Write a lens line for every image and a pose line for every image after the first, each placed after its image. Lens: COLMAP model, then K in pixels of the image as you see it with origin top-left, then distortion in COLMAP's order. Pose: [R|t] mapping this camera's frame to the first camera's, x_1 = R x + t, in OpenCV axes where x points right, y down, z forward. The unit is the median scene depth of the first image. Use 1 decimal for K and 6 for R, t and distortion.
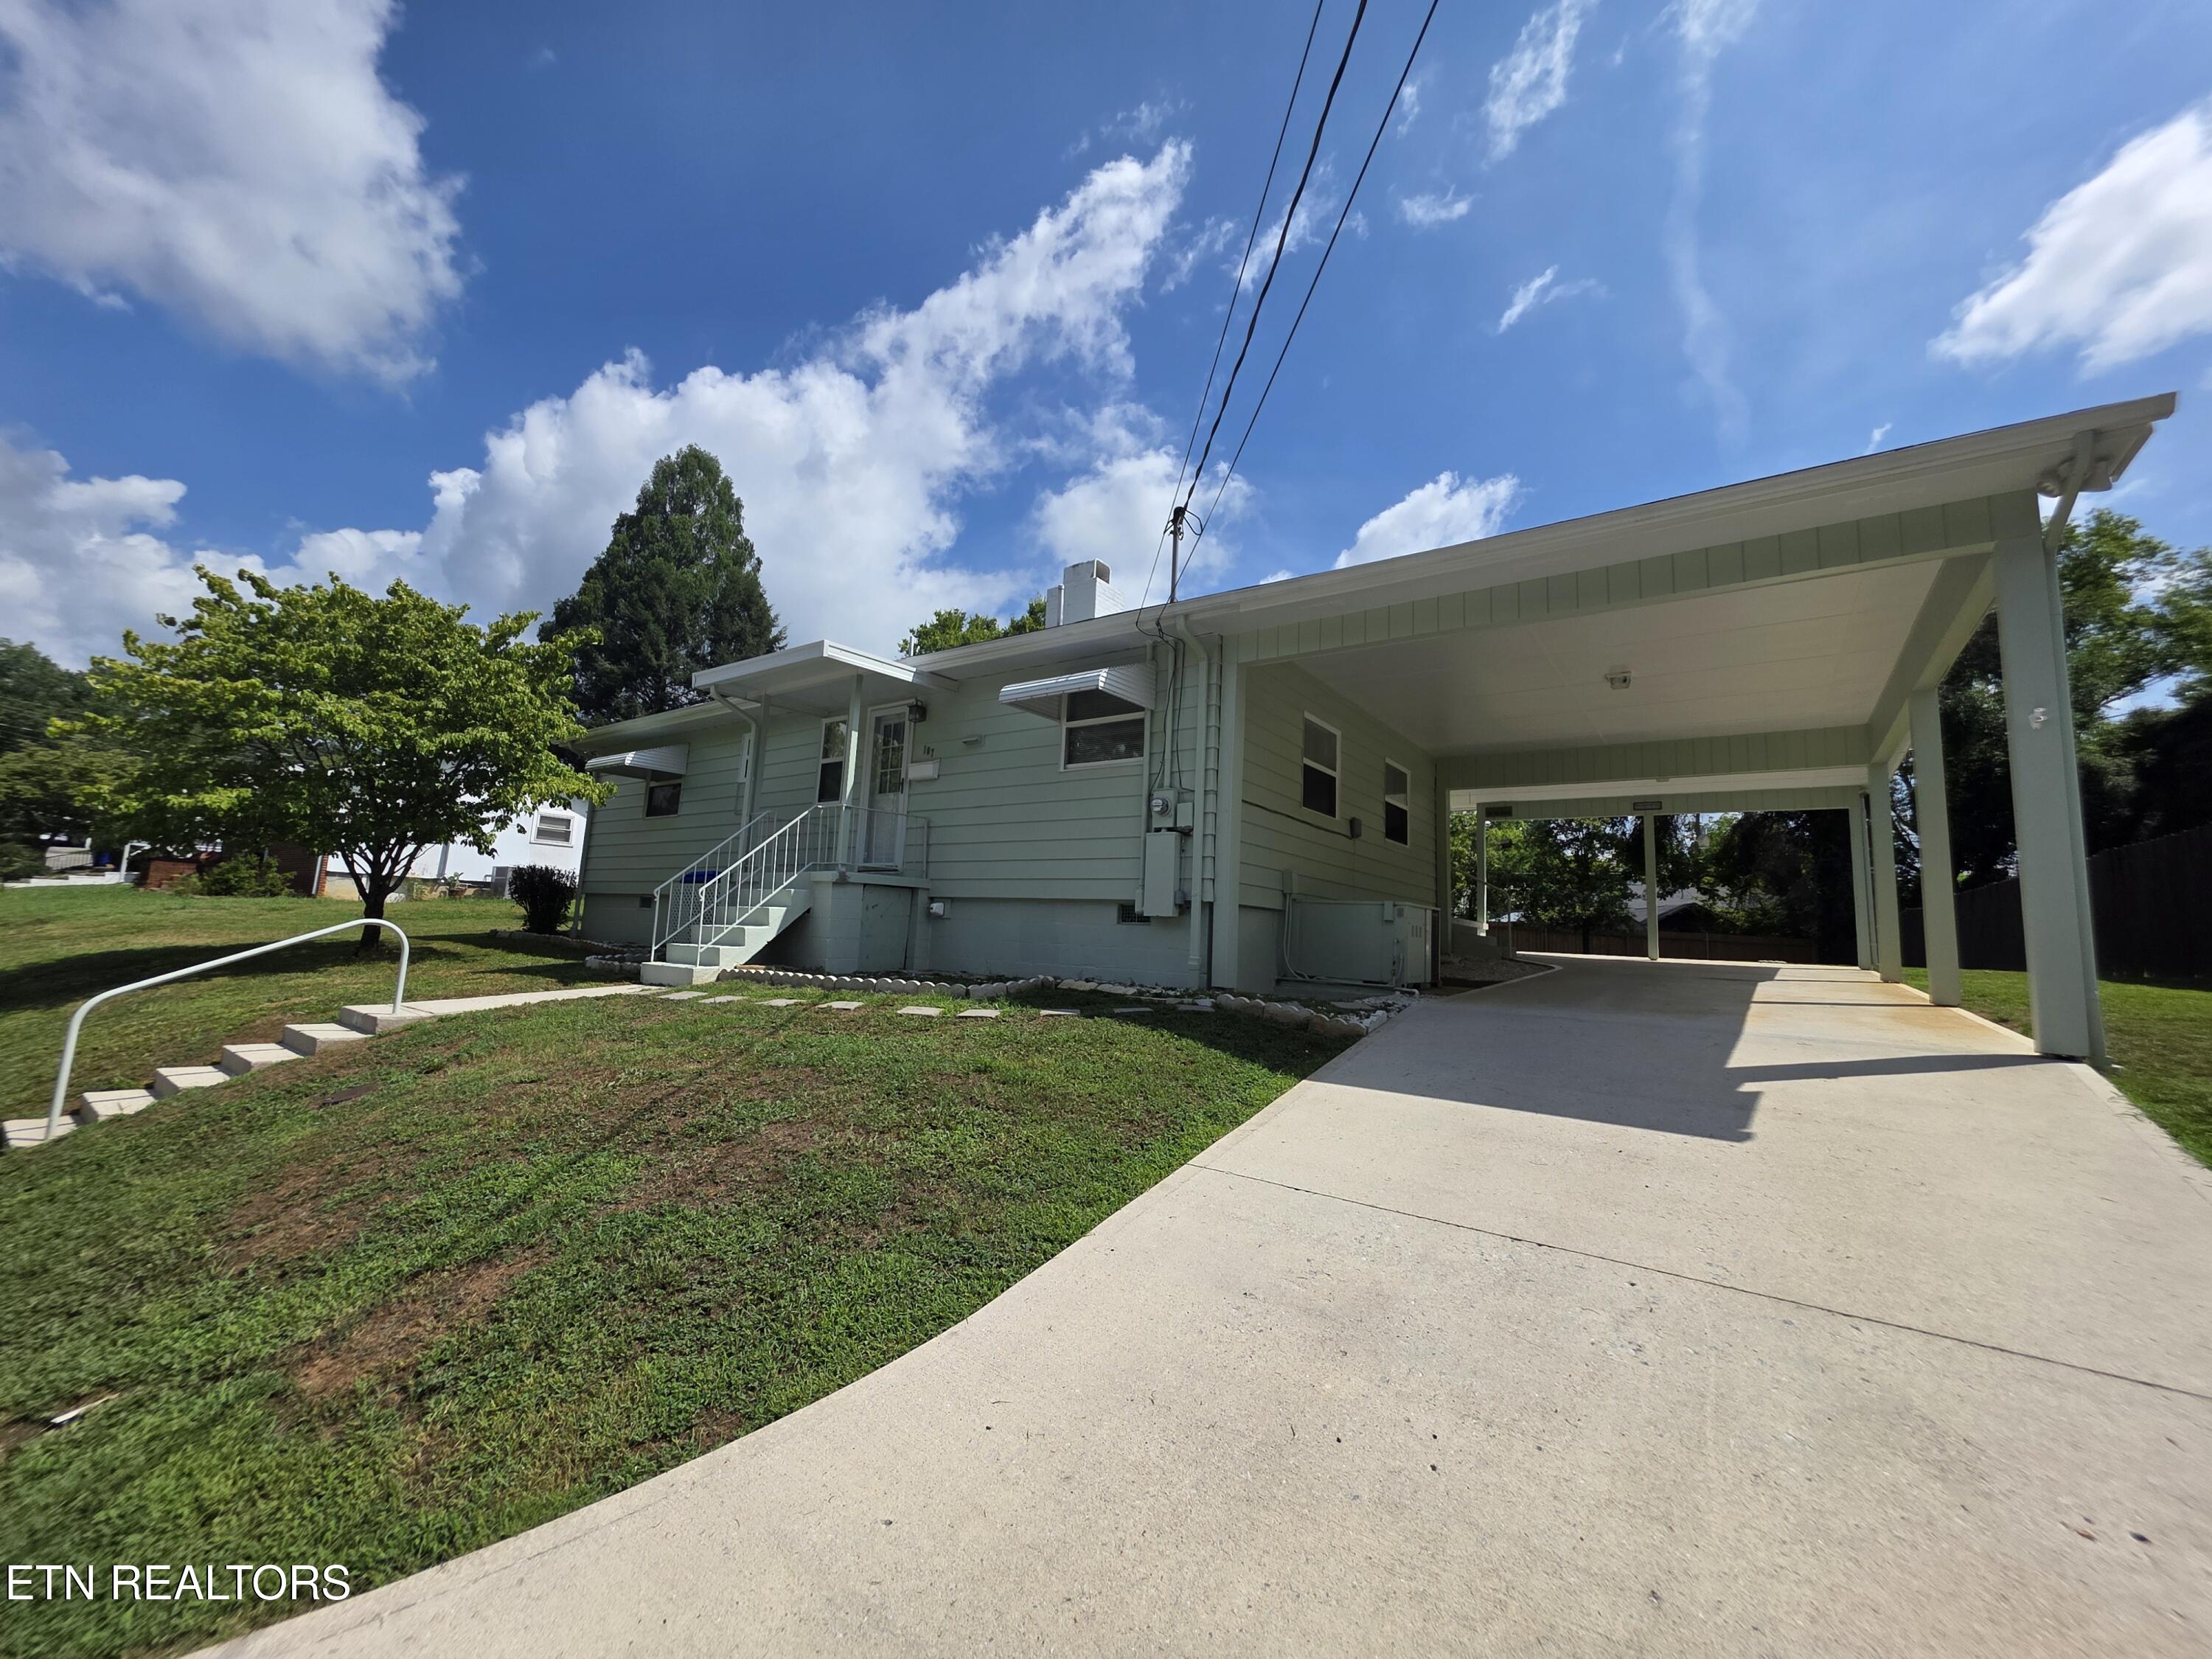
lens RADIAL K [[886.8, 0, 1108.8], [0, 886.8, 814.5], [0, 0, 1]] dist [-0.000492, -0.000081]
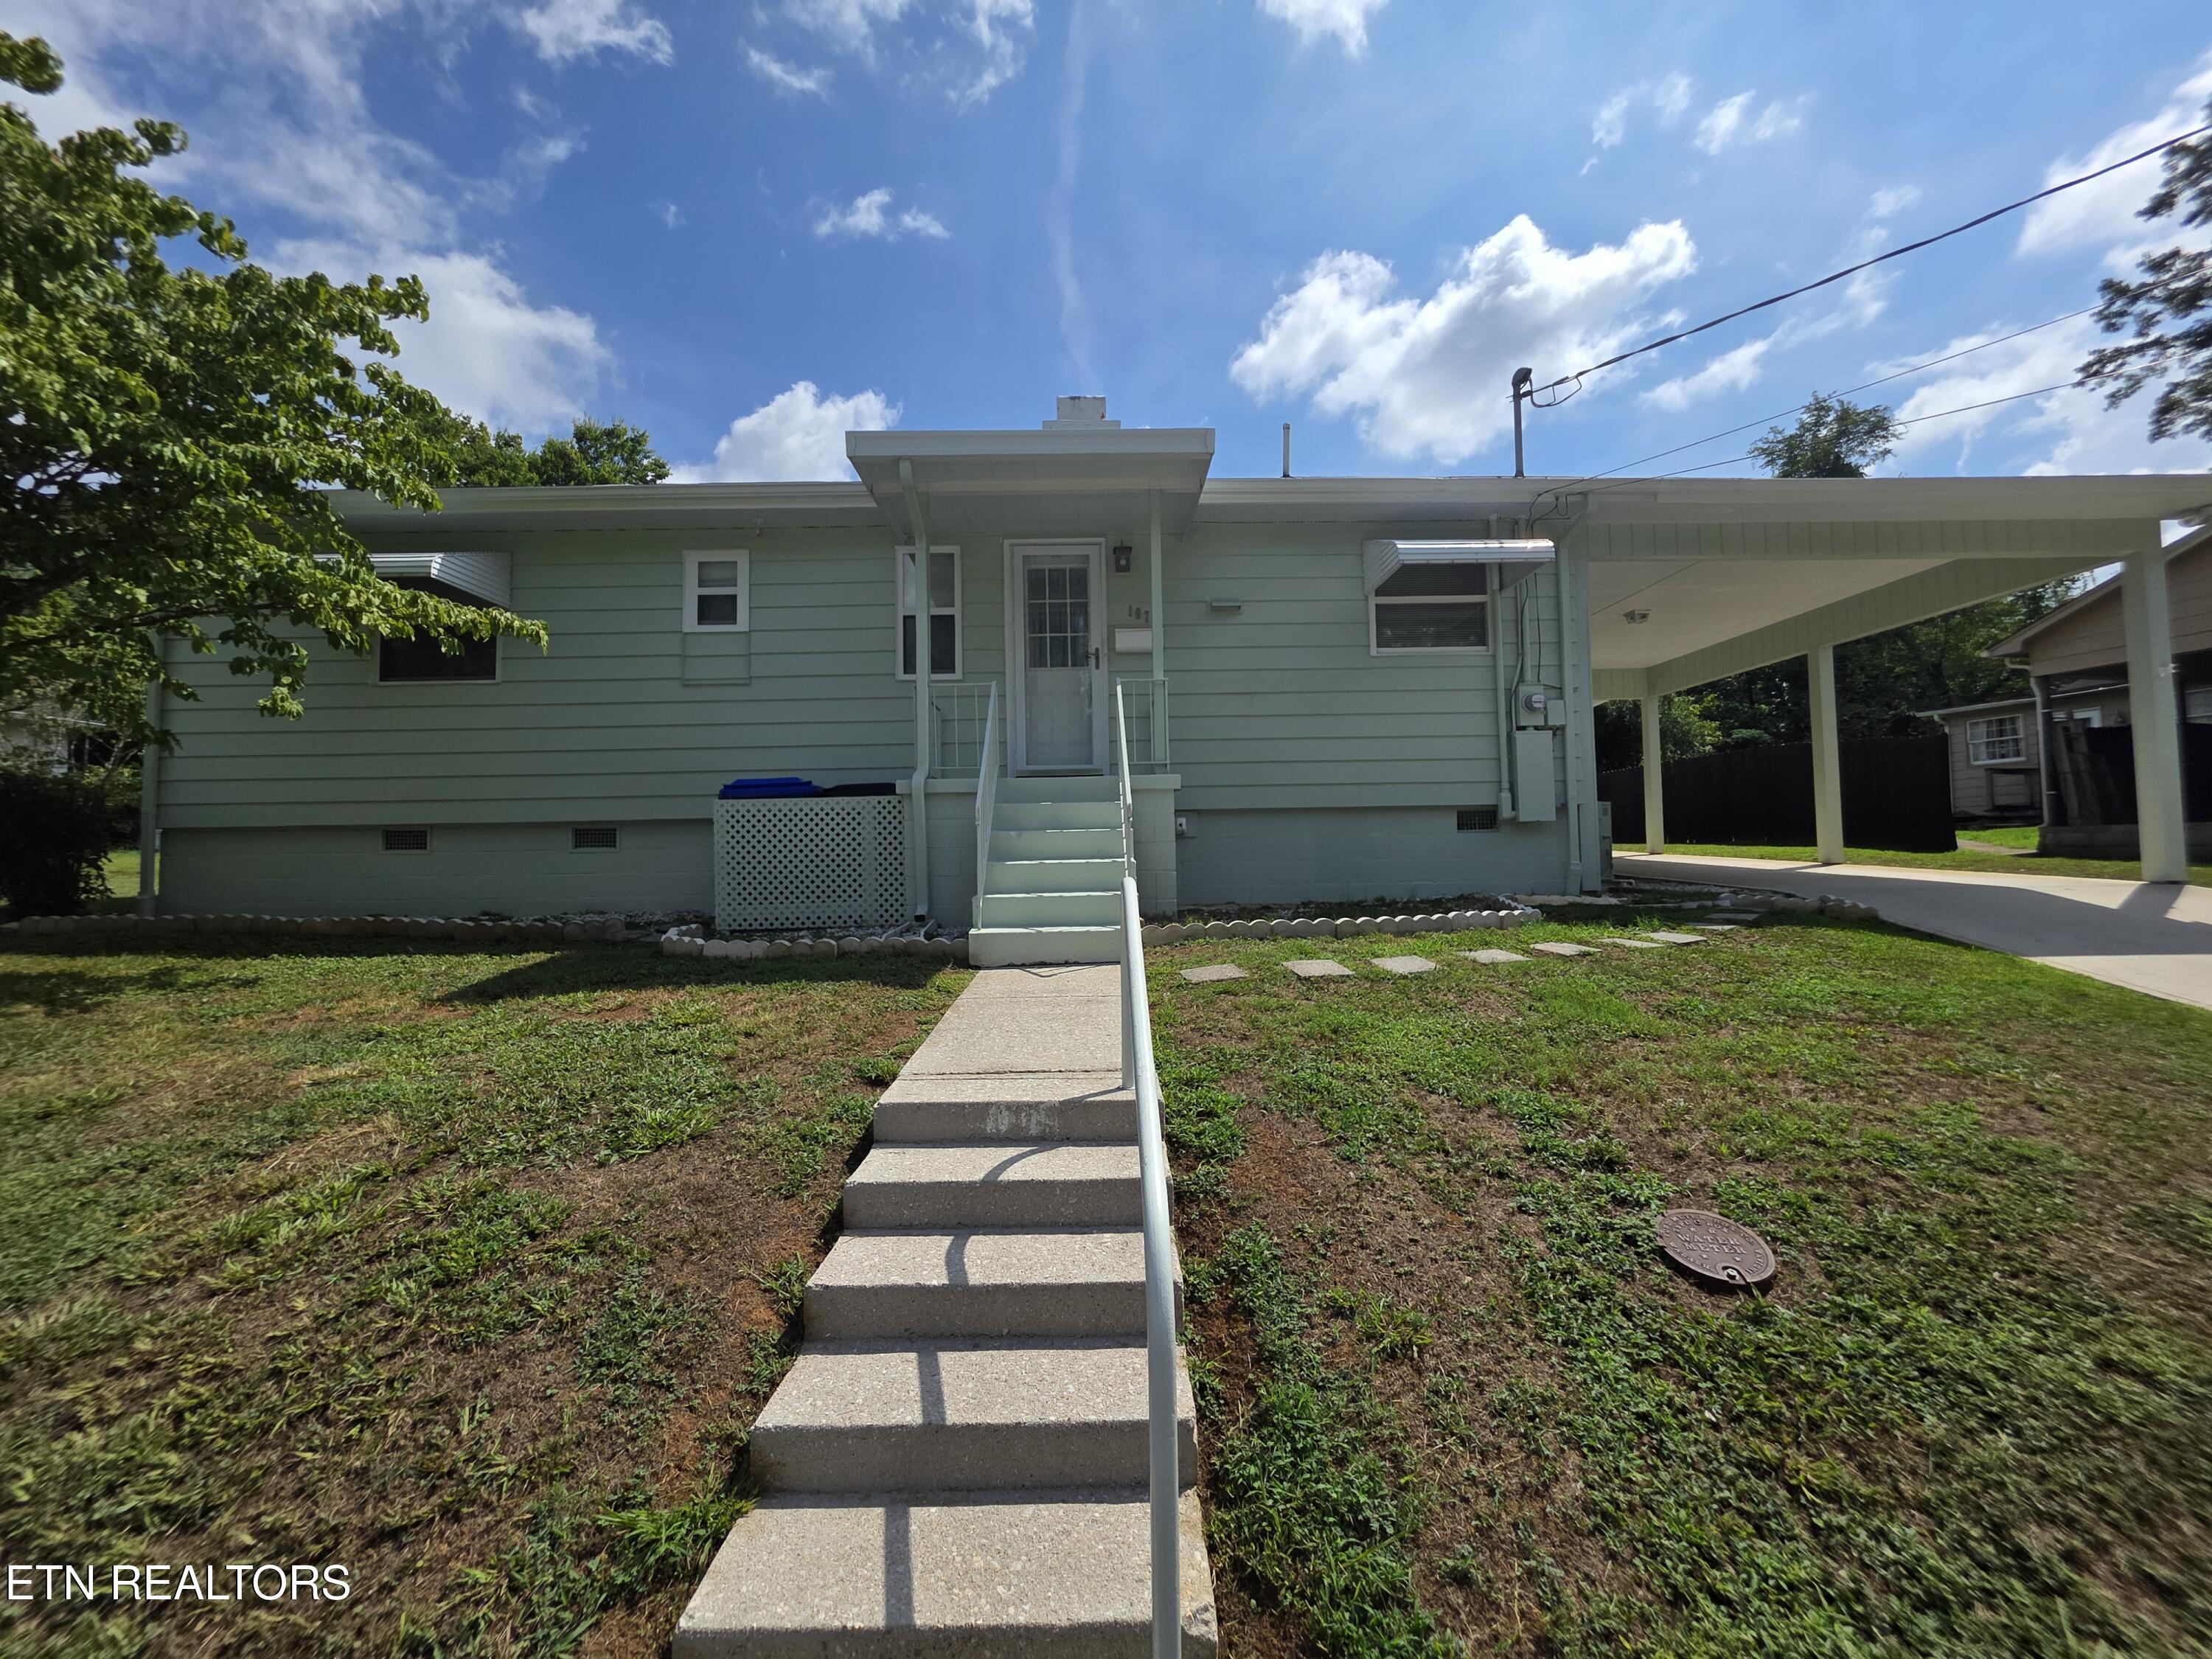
lens RADIAL K [[889.4, 0, 1114.1], [0, 889.4, 822.5], [0, 0, 1]] dist [-0.000268, -0.000160]
pose [[0.789045, -0.034907, 0.613343, -0.711679], [-0.027117, 0.995432, 0.091539, 0.035149], [-0.613737, -0.088860, 0.784494, 0.443485]]
